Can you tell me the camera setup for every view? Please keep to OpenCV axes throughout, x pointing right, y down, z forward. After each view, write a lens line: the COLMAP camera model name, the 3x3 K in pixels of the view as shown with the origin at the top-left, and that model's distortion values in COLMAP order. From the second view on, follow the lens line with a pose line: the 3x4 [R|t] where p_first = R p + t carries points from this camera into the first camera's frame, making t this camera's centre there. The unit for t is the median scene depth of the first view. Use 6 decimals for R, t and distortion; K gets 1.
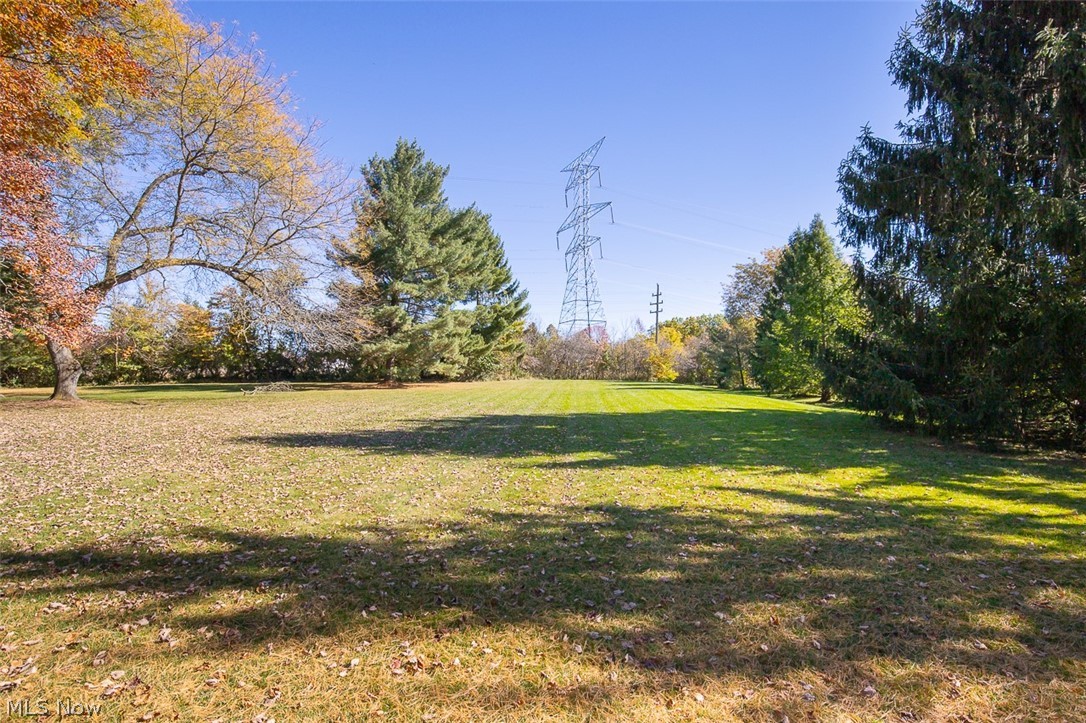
lens RADIAL K [[562.2, 0, 543.0], [0, 562.2, 361.5], [0, 0, 1]] dist [0.000224, 0.000009]
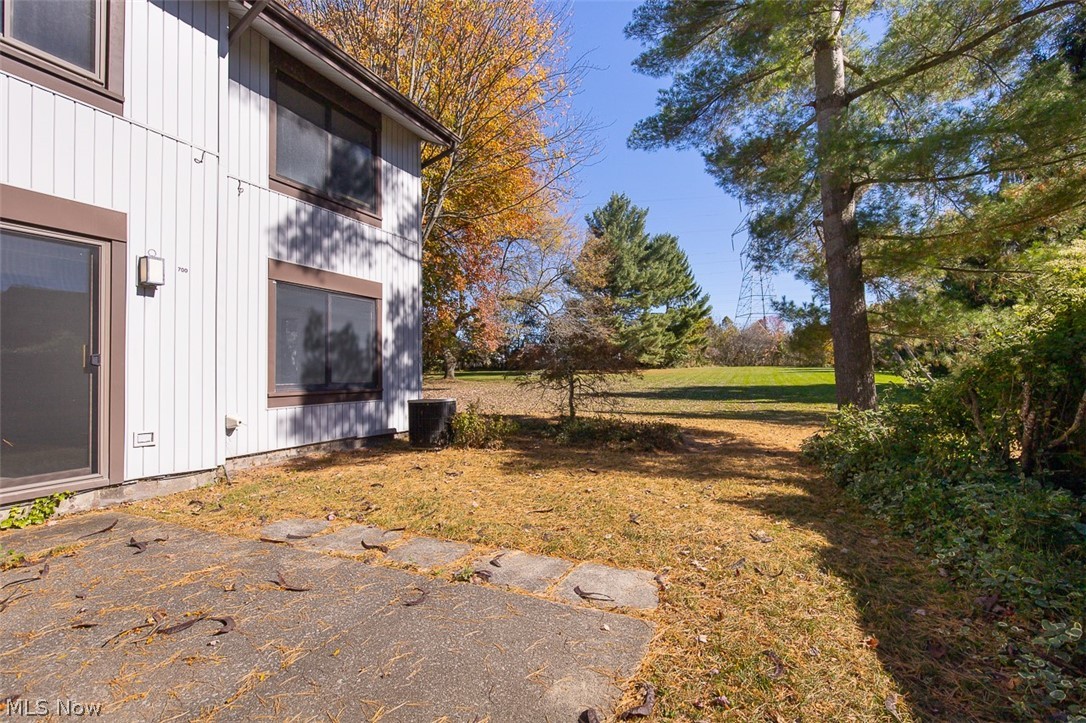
lens RADIAL K [[505.1, 0, 543.0], [0, 505.1, 361.5], [0, 0, 1]] dist [-0.003866, -0.000404]
pose [[0.944777, -0.014213, -0.327407, -0.014551], [0.019822, 0.999708, 0.013801, -0.002069], [0.327115, -0.019529, 0.944783, -0.203861]]
